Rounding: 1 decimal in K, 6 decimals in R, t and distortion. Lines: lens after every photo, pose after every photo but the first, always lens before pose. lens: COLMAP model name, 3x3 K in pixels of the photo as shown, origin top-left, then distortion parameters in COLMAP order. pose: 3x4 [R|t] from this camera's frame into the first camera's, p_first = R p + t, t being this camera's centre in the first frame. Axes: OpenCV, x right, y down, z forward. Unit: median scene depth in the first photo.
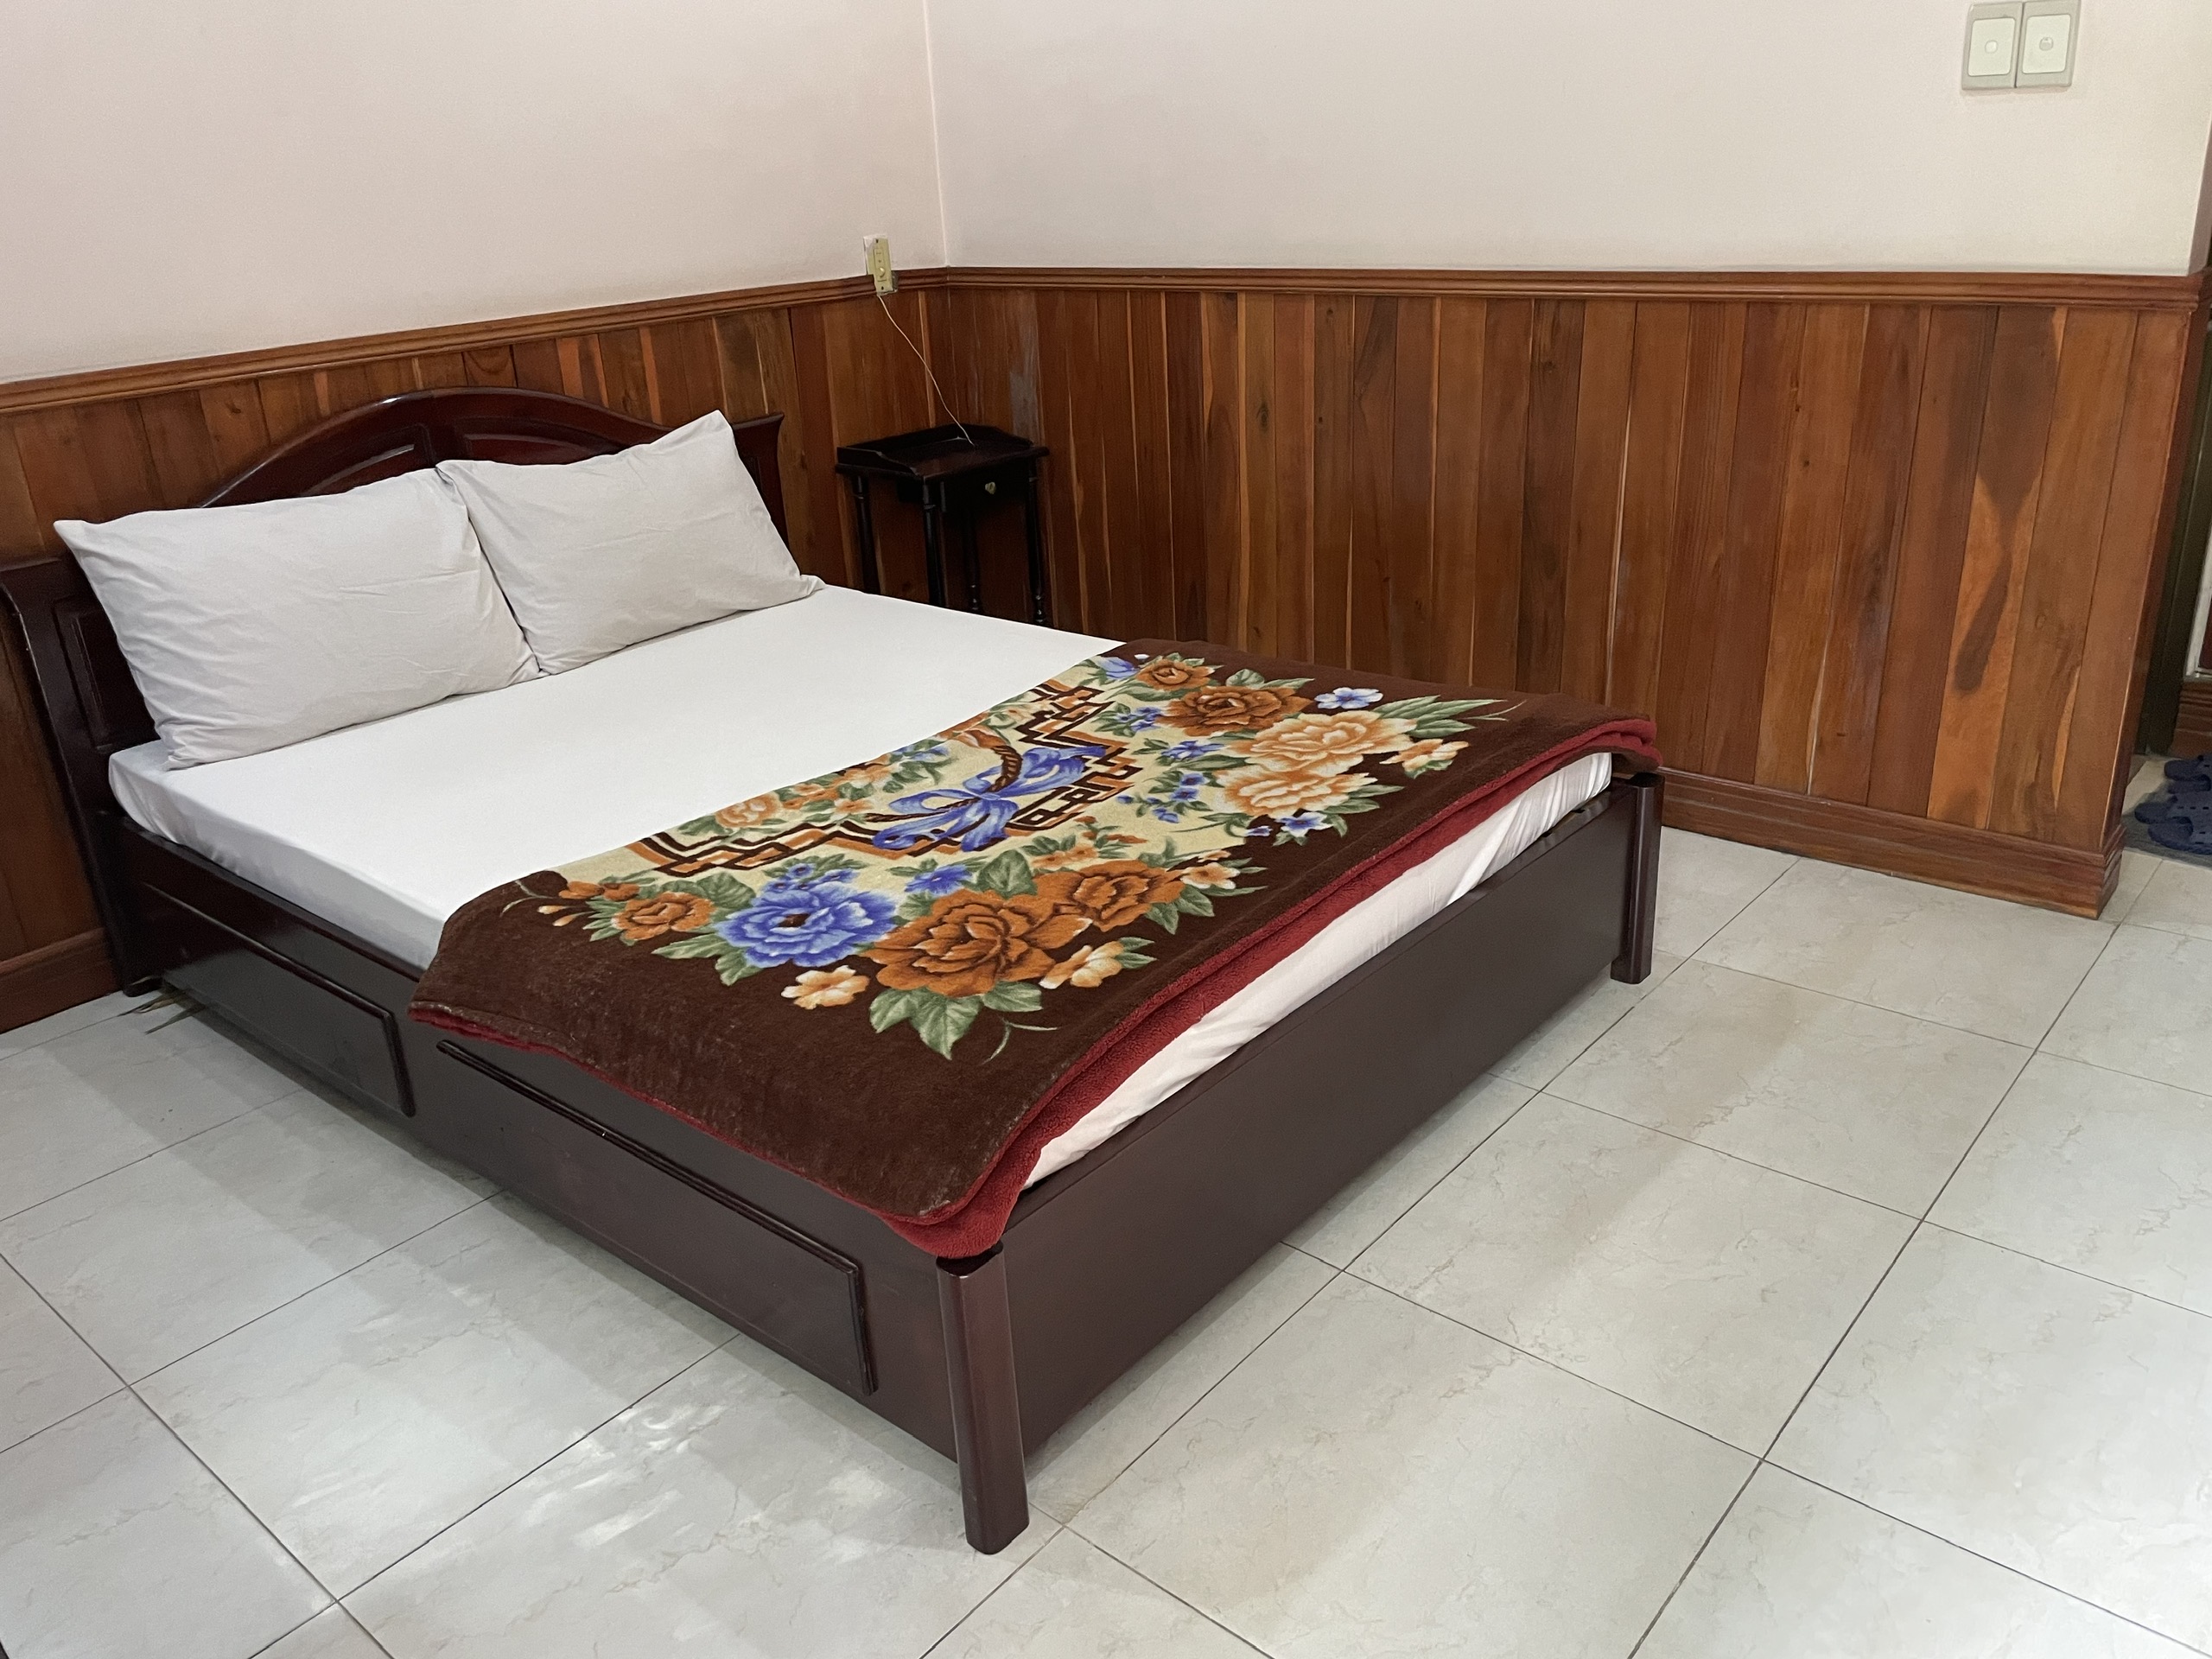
lens RADIAL K [[1678.3, 0, 1106.3], [0, 1678.3, 816.6], [0, 0, 1]] dist [0.094198, -0.127174]
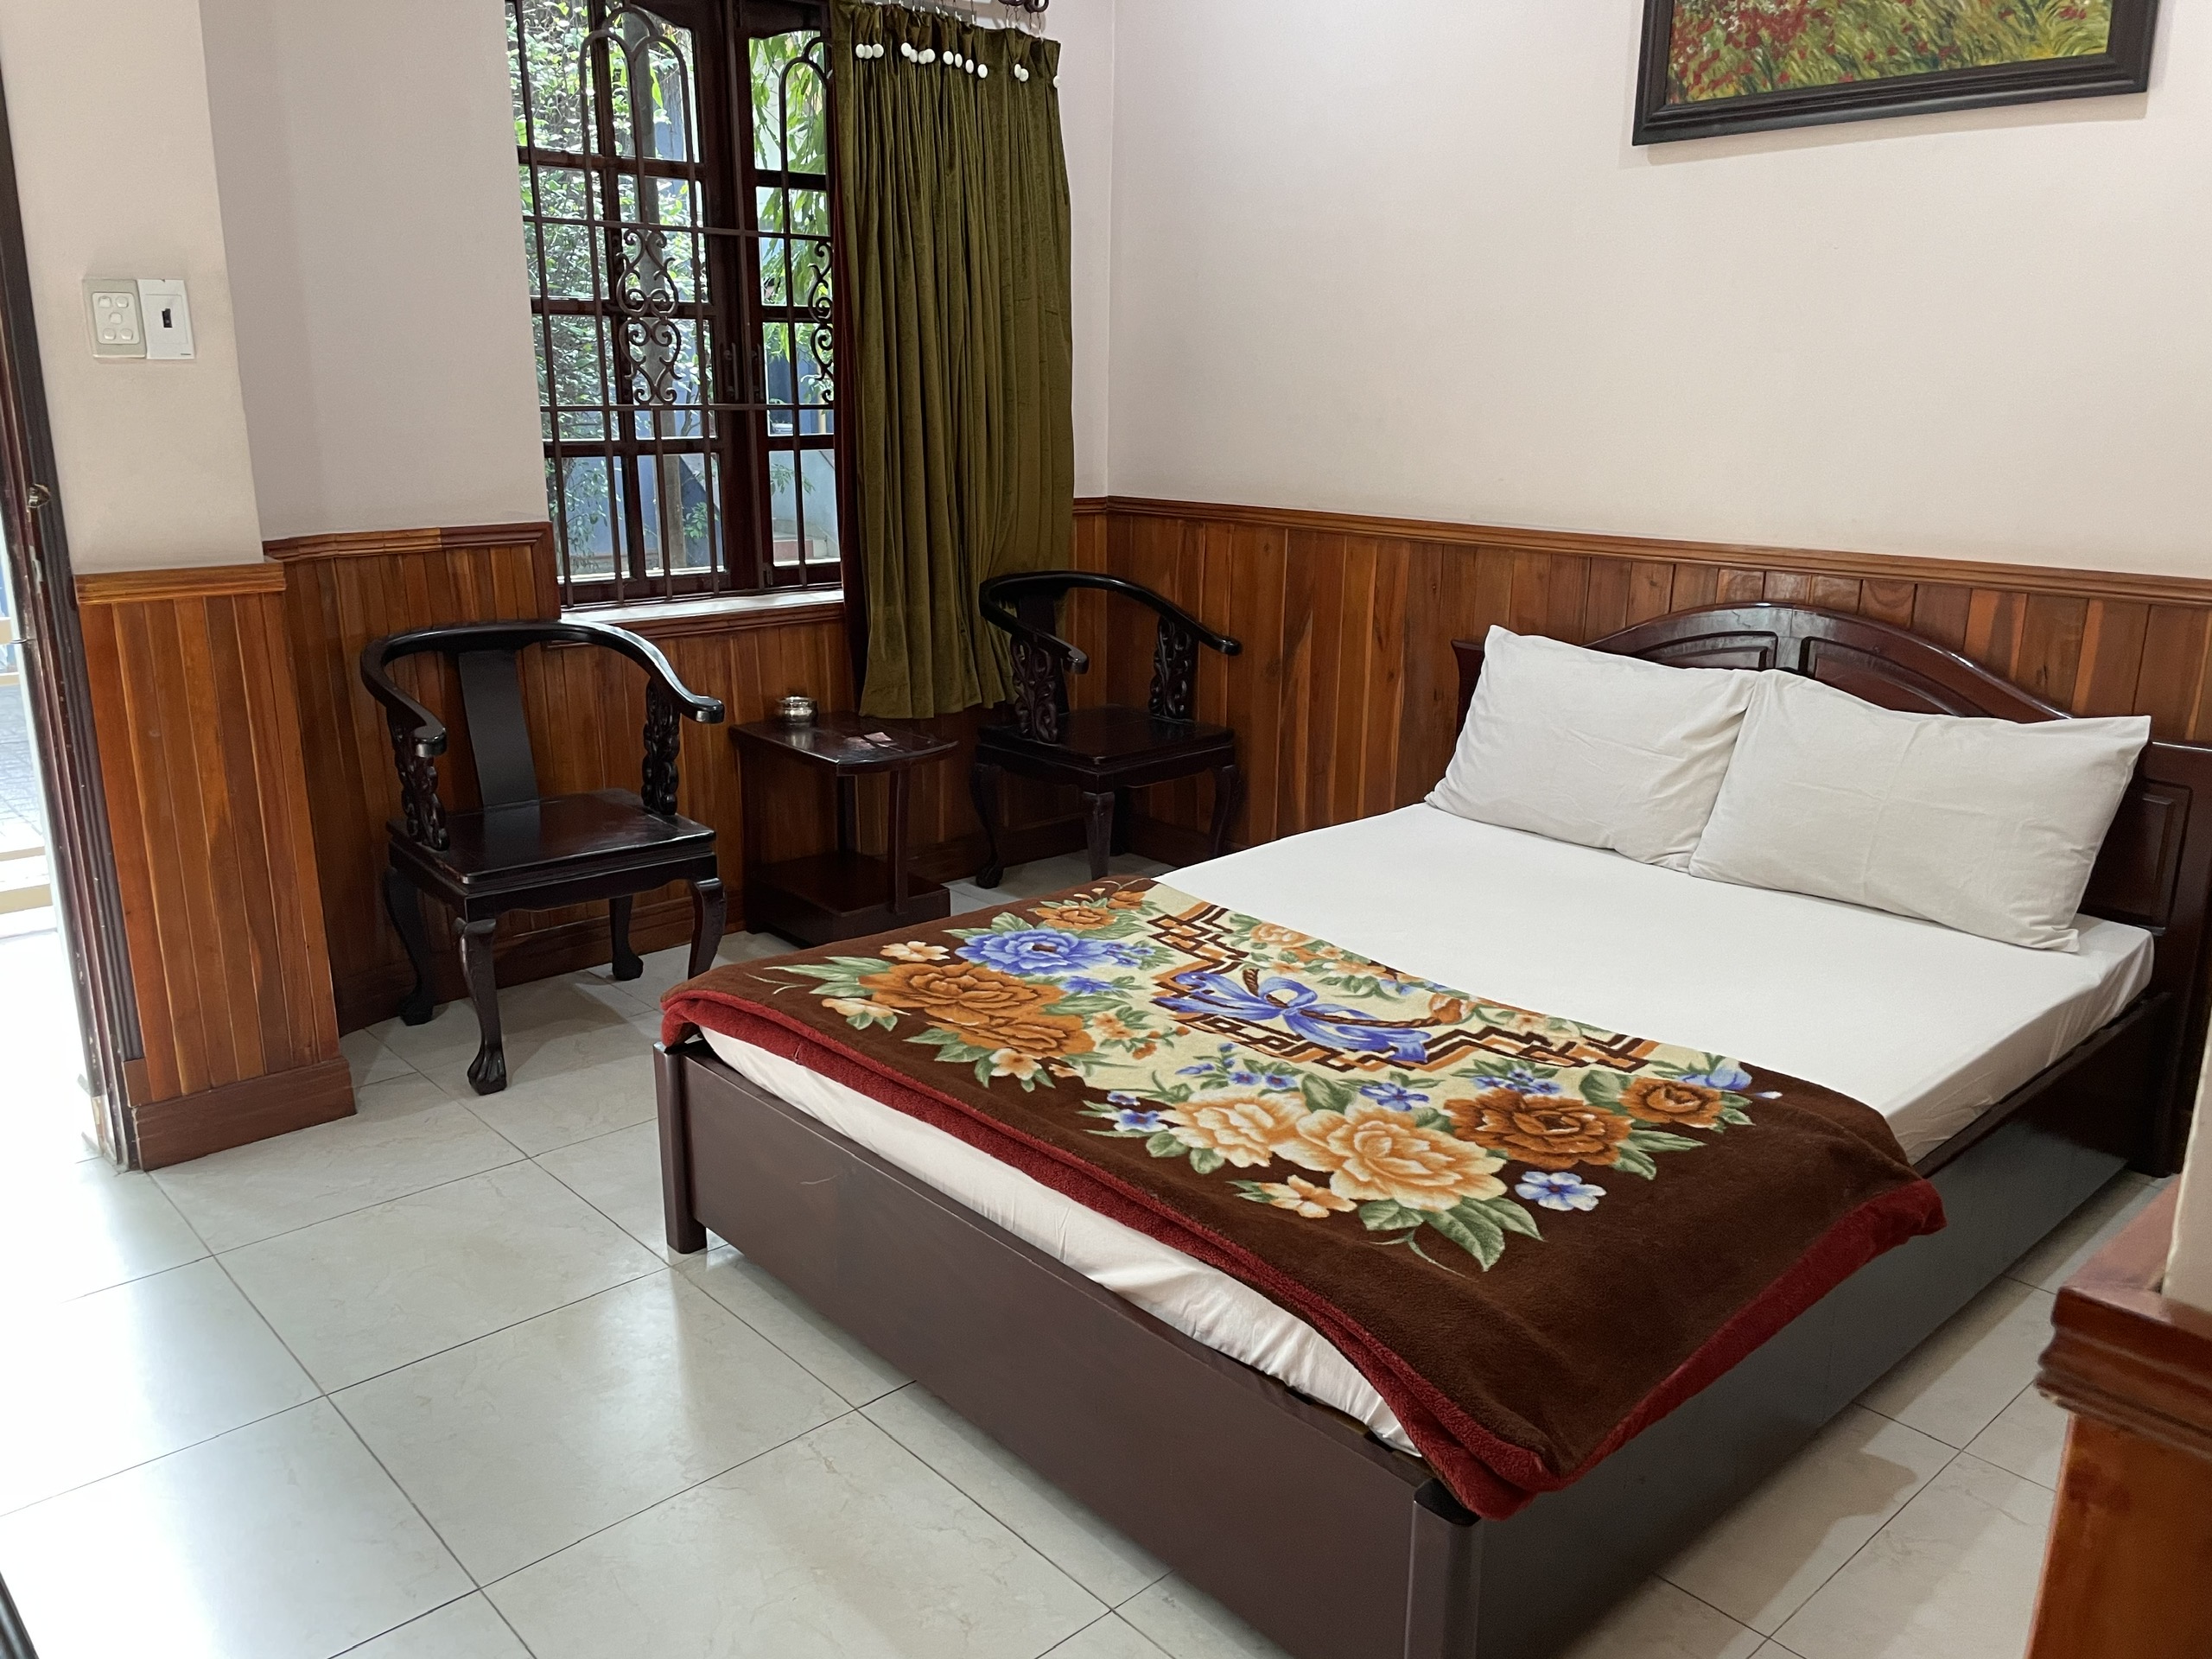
lens RADIAL K [[1678.3, 0, 1106.3], [0, 1678.3, 816.6], [0, 0, 1]] dist [0.094198, -0.127174]
pose [[-0.125693, 0.298189, -0.946195, 0.913582], [-0.371931, 0.870031, 0.323594, -0.421248], [0.919711, 0.392593, 0.001549, 0.870213]]
